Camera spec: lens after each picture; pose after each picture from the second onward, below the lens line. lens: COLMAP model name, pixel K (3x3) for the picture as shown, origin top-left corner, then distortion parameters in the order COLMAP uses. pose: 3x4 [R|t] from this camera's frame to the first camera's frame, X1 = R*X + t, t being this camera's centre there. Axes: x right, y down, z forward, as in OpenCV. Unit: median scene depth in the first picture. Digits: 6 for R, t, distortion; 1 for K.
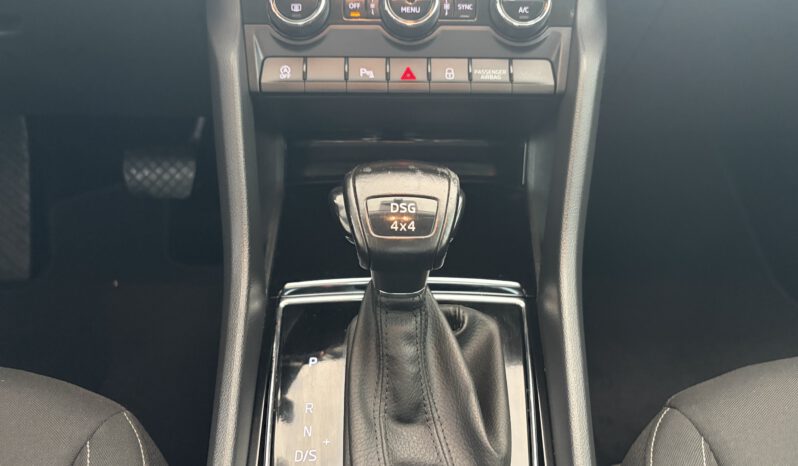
lens RADIAL K [[606.6, 0, 400.5], [0, 606.6, 230.7], [0, 0, 1]] dist [0.057243, -0.008271]
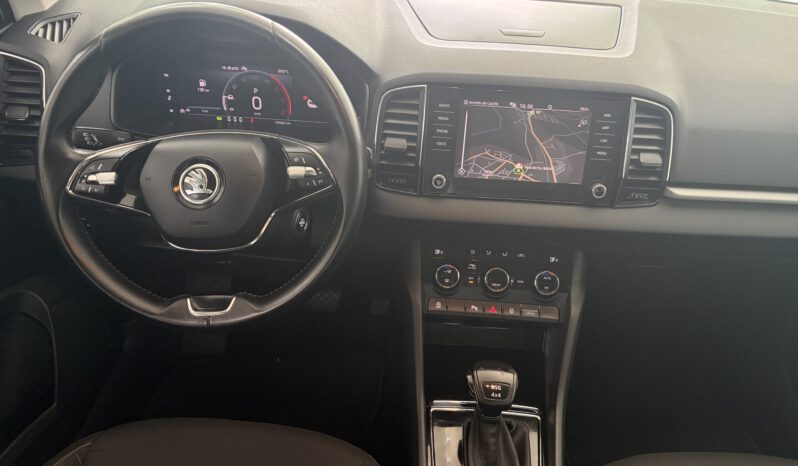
lens RADIAL K [[606.6, 0, 396.6], [0, 606.6, 233.5], [0, 0, 1]] dist [0.057243, -0.008271]
pose [[0.997333, 0.066692, -0.029653, -0.301095], [-0.067750, 0.997045, -0.036214, -0.440471], [0.027150, 0.038127, 0.998904, -1.282700]]
